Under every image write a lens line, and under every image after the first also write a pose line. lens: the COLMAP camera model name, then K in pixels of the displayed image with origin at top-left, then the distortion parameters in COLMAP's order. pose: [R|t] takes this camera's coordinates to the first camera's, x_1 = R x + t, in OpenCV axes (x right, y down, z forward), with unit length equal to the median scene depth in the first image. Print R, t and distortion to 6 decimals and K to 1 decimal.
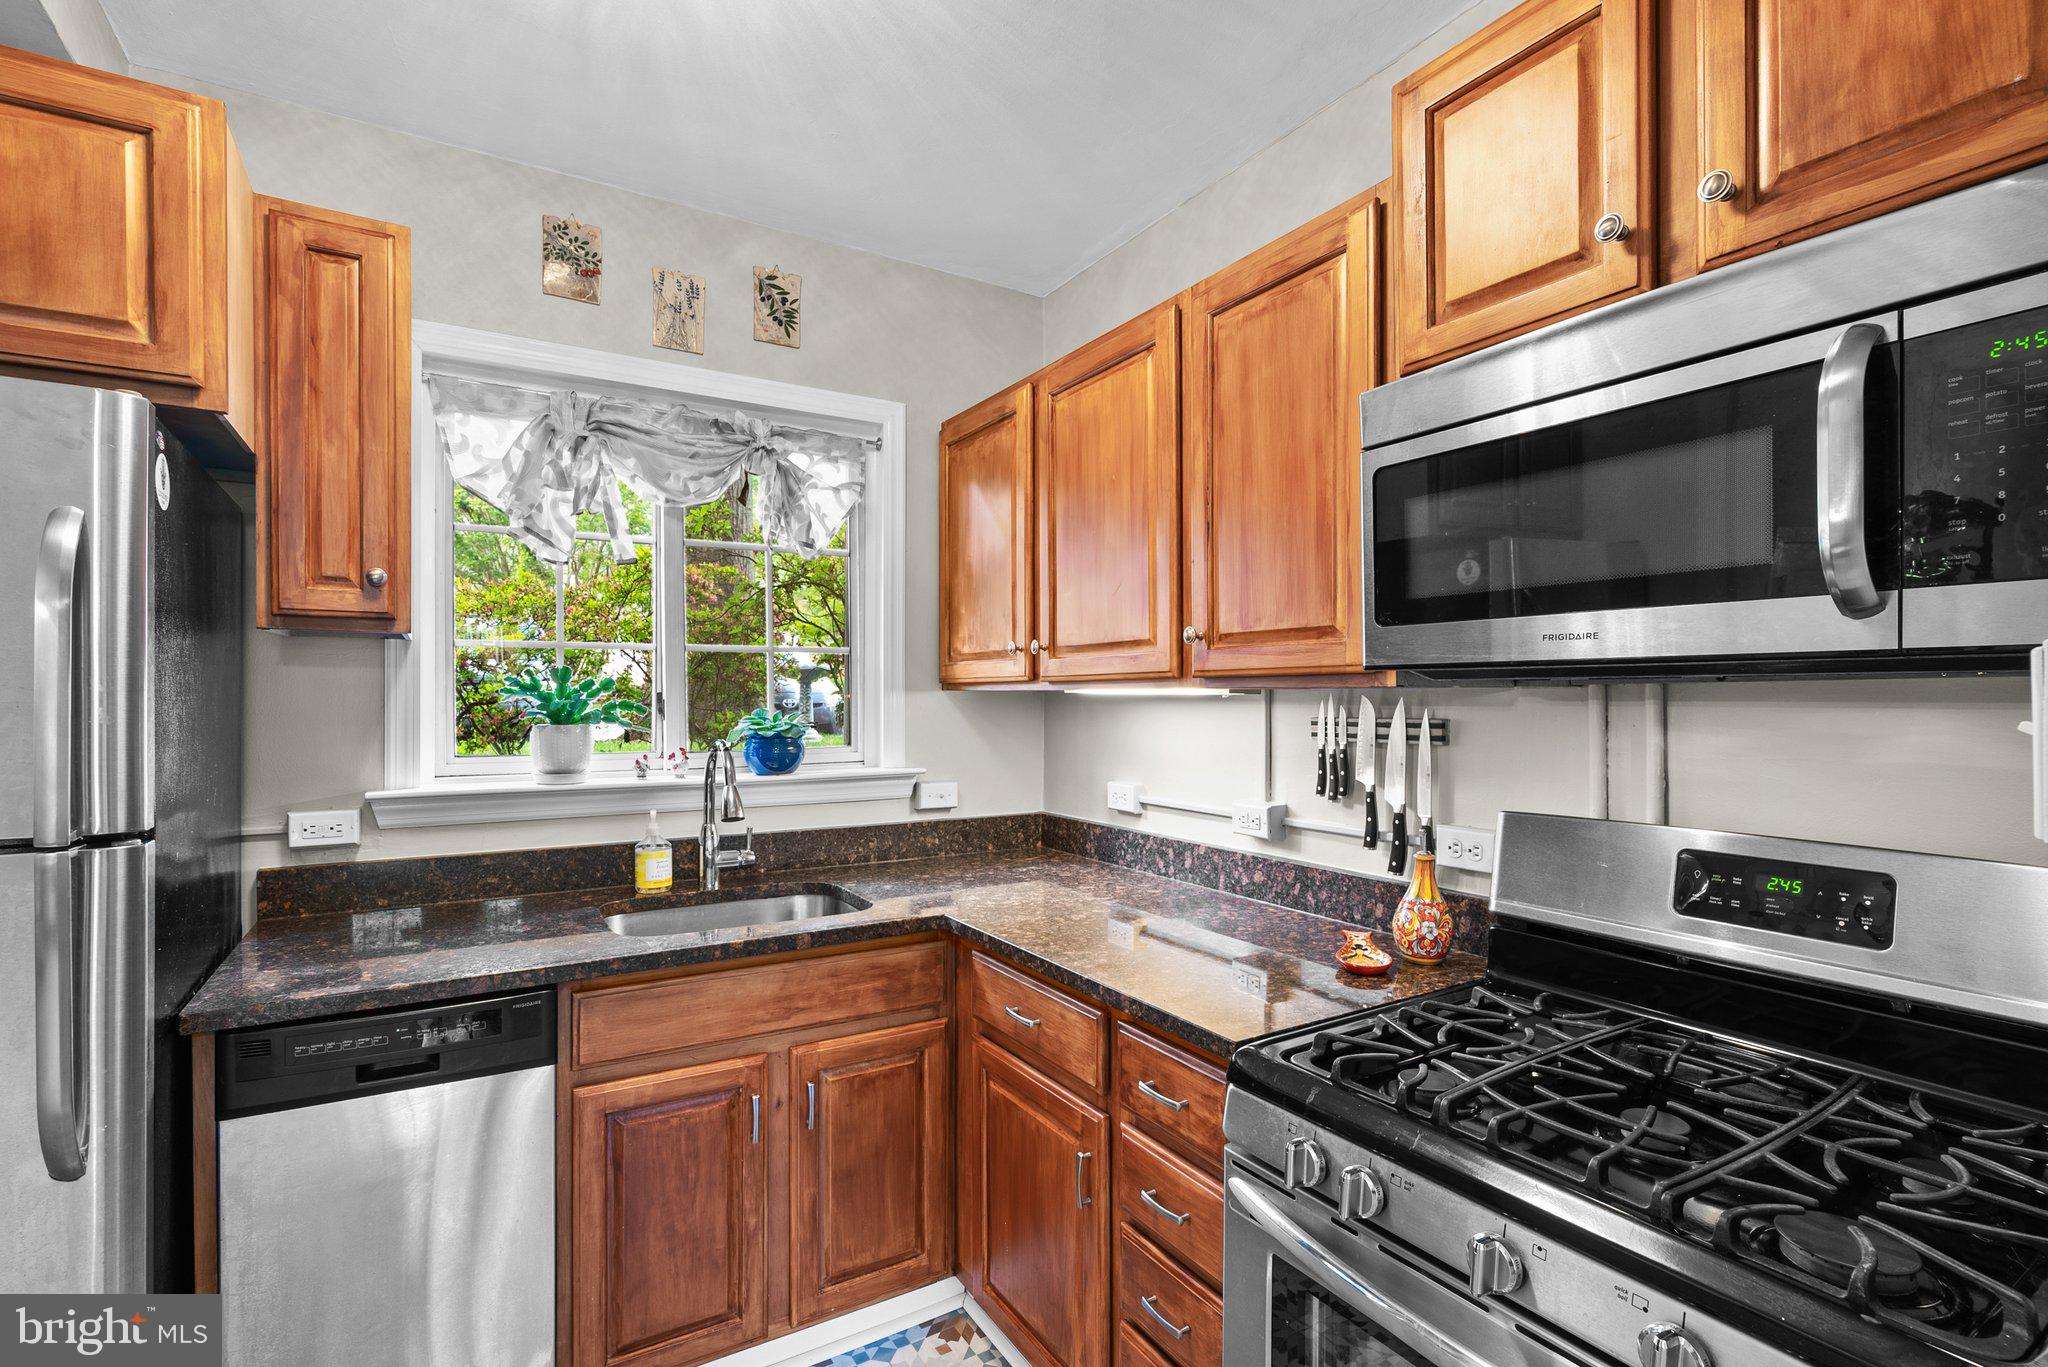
lens RADIAL K [[944.5, 0, 1038.4], [0, 944.5, 703.3], [0, 0, 1]] dist [-0.000059, -0.000554]
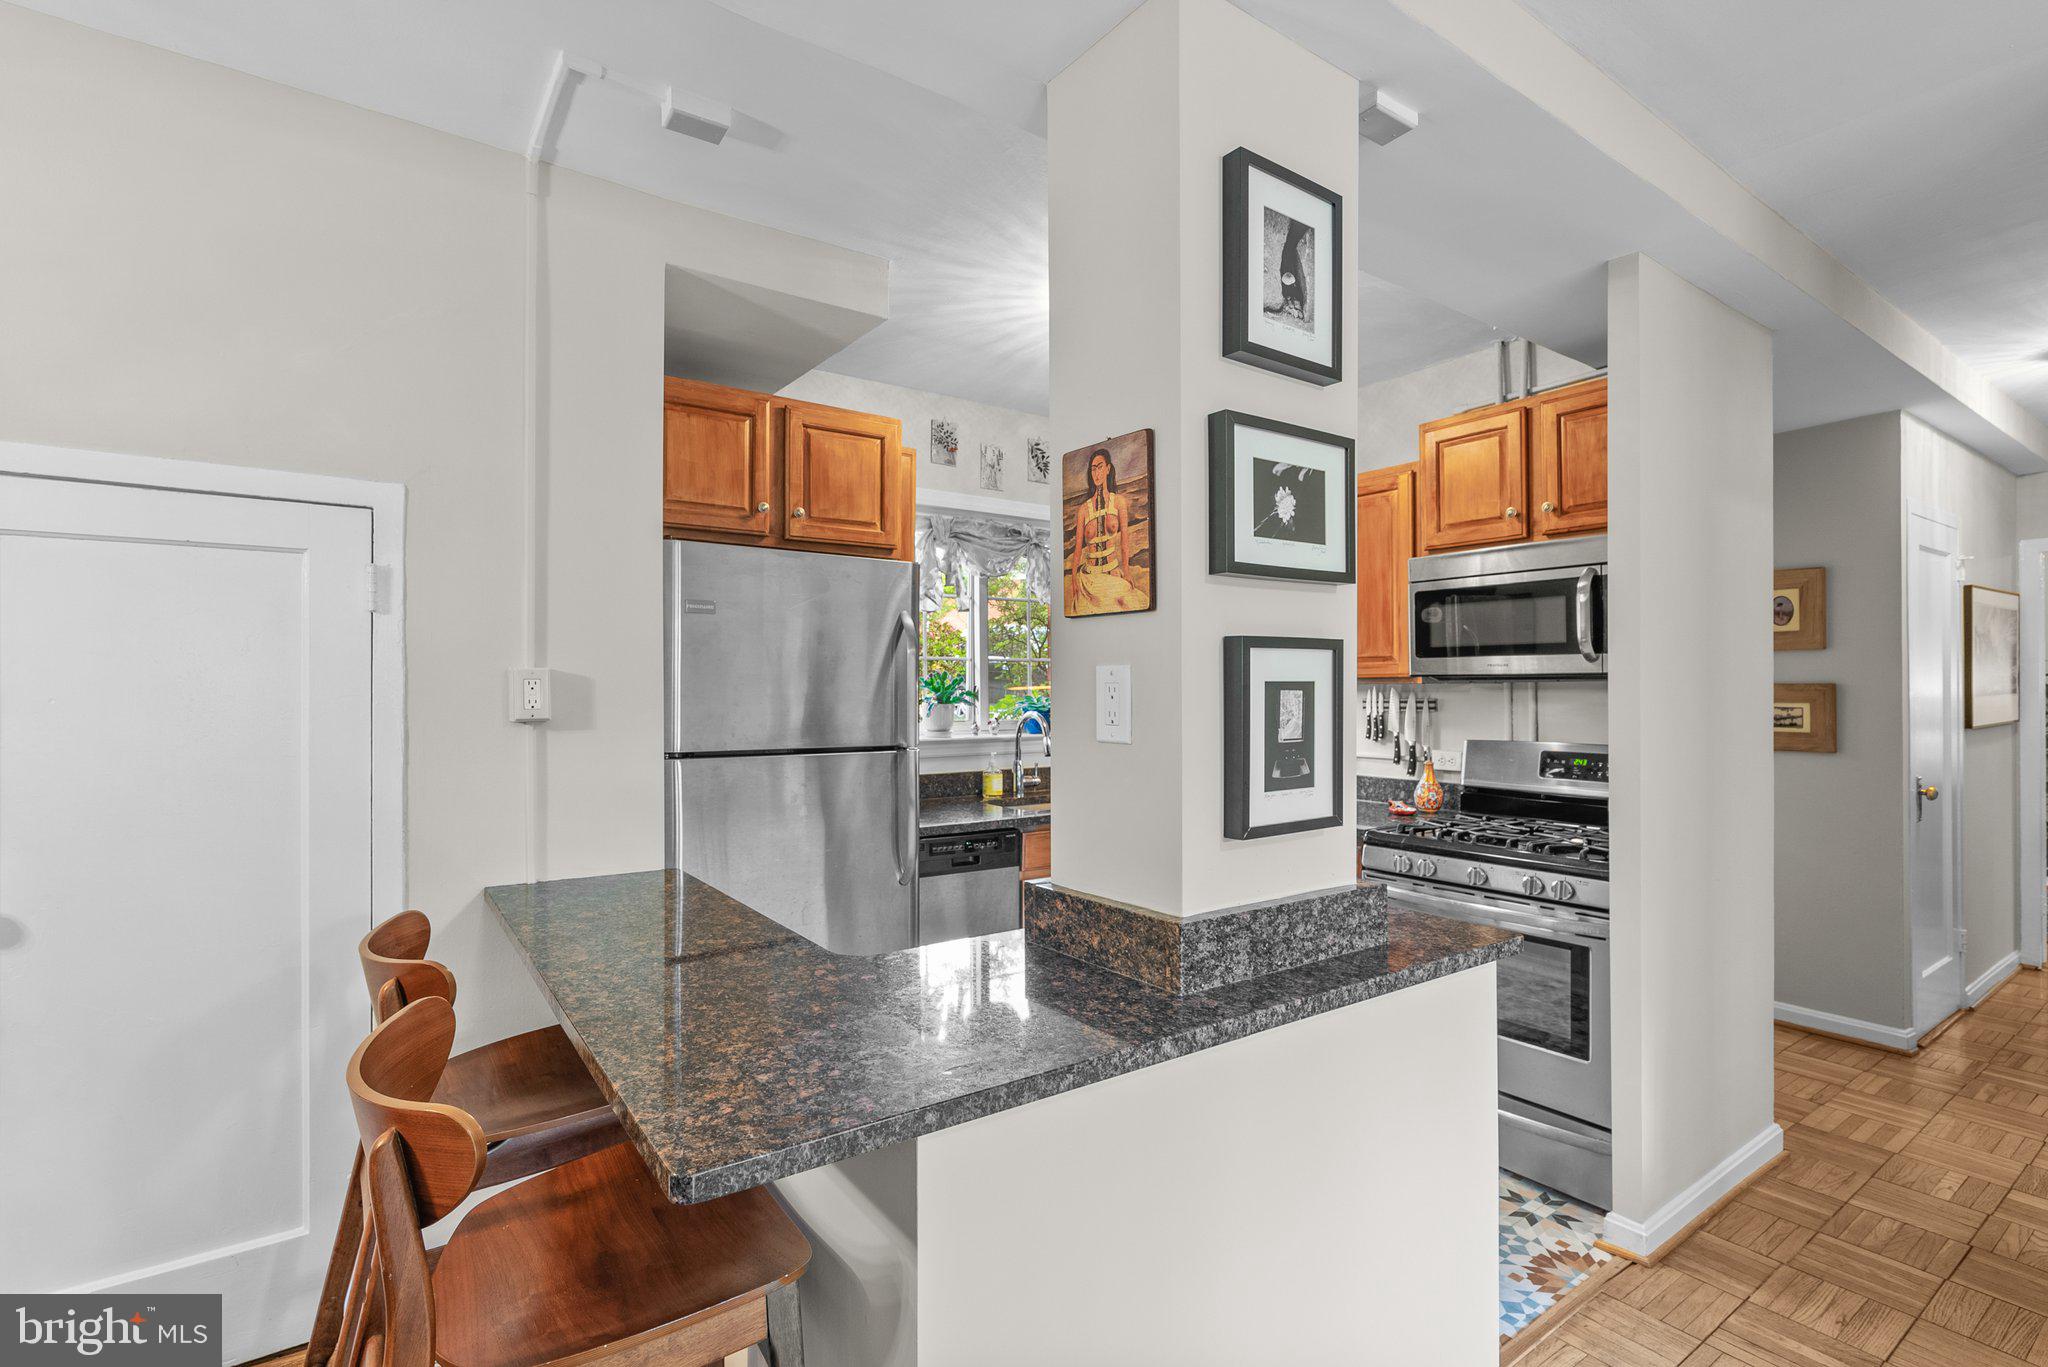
lens RADIAL K [[944.5, 0, 1018.1], [0, 944.5, 683.8], [0, 0, 1]] dist [-0.000059, -0.000554]
pose [[0.998257, -0.001973, 0.058987, -0.575237], [0.002690, 0.999923, -0.012077, 0.005919], [-0.058958, 0.012215, 0.998186, -0.960704]]
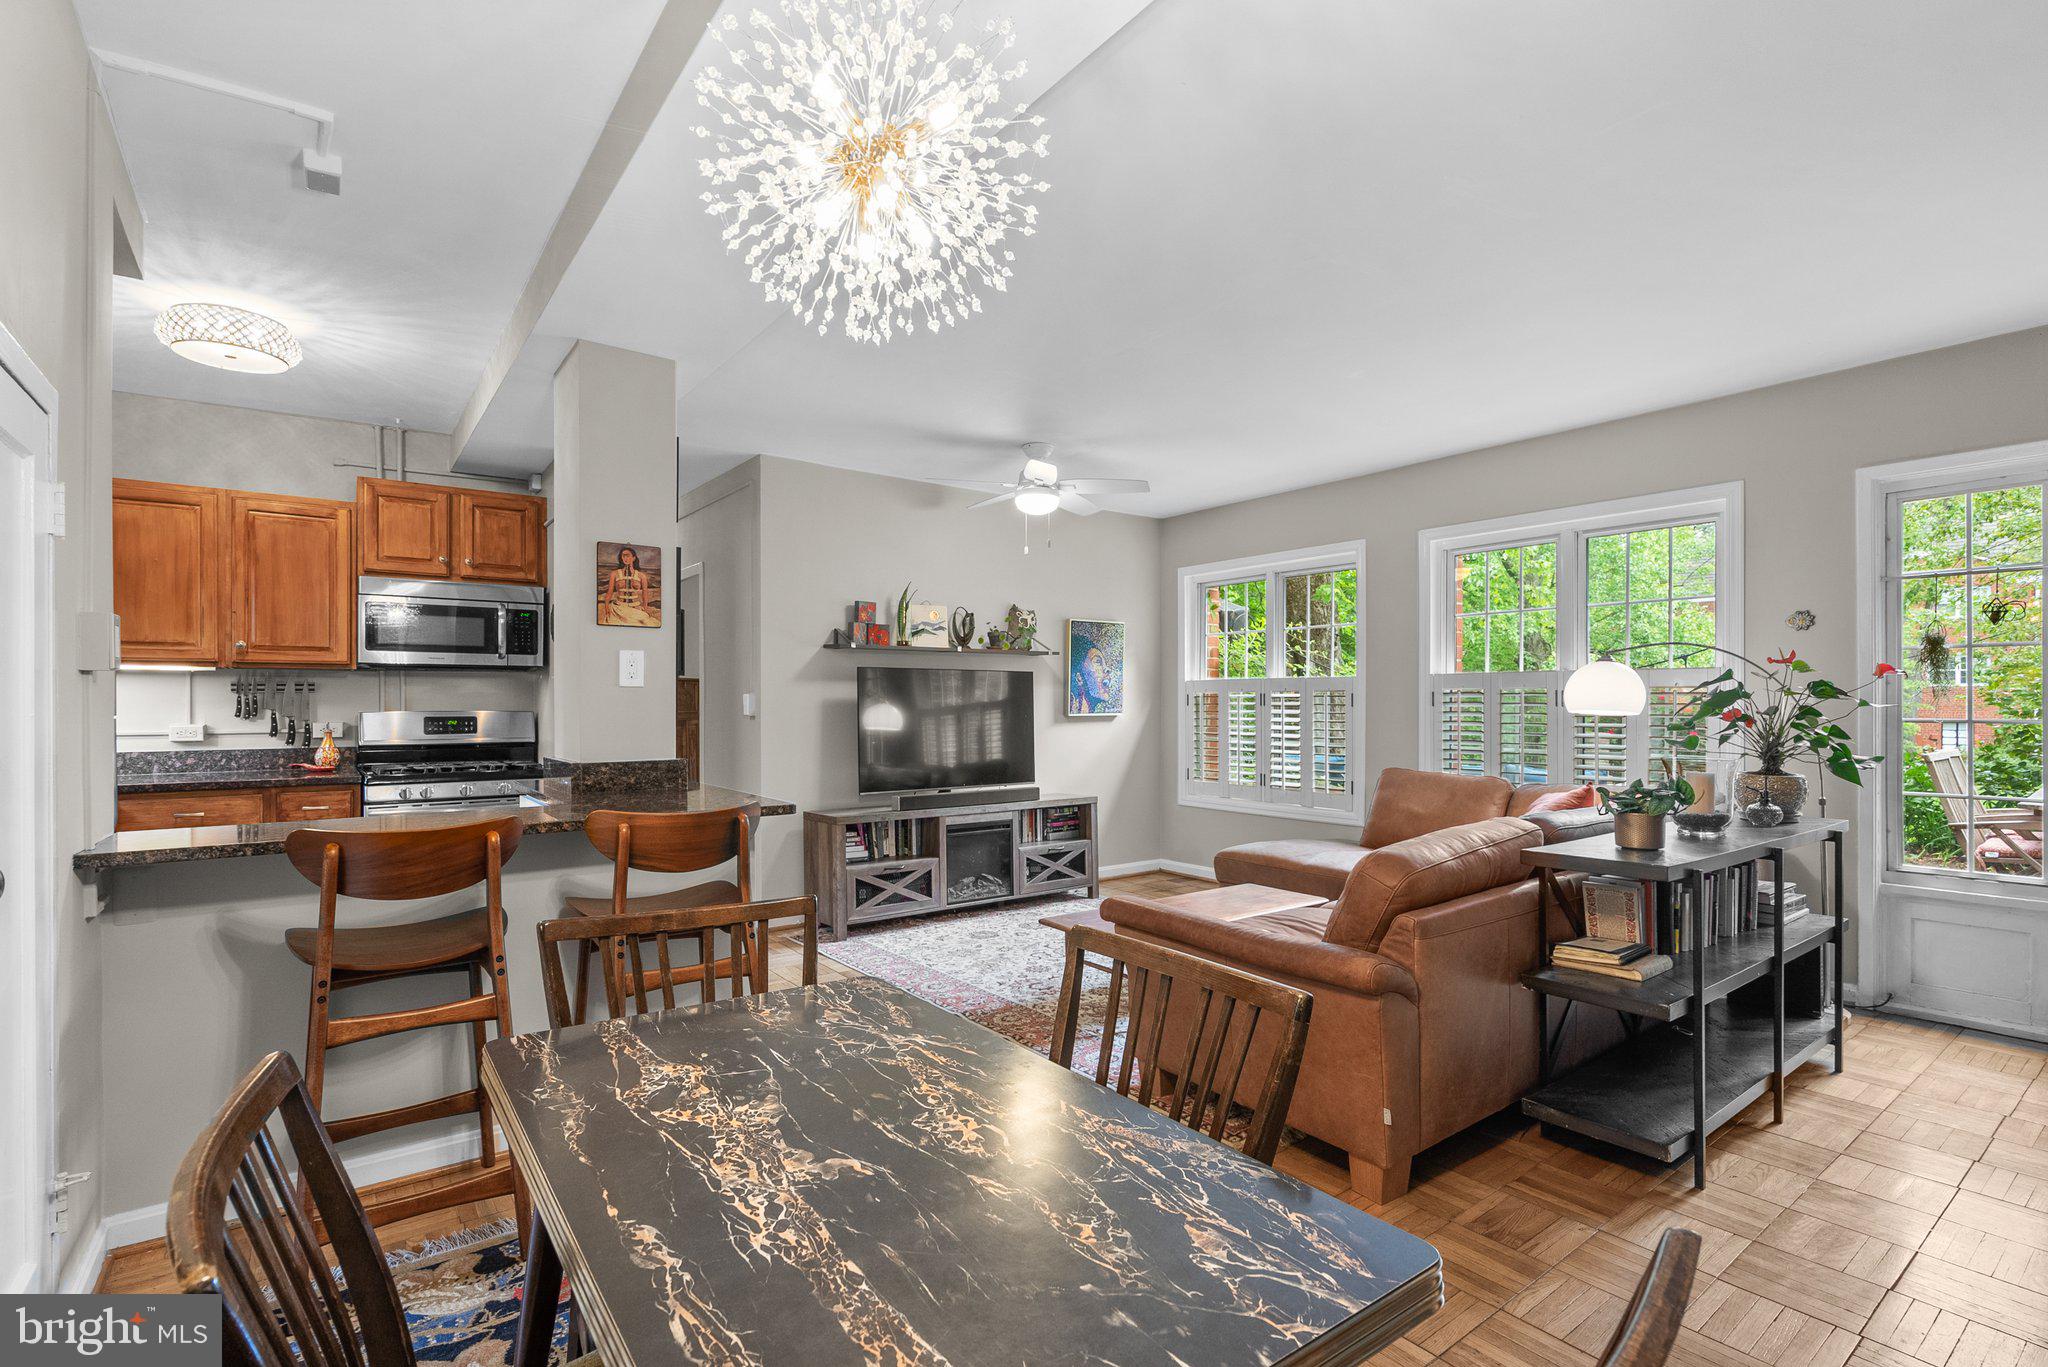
lens RADIAL K [[944.5, 0, 1043.9], [0, 944.5, 702.8], [0, 0, 1]] dist [-0.000059, -0.000554]
pose [[-0.101907, -0.001665, 0.994793, -2.306578], [0.008969, 0.999956, 0.002593, 0.082109], [-0.994754, 0.009187, -0.101888, -0.722435]]
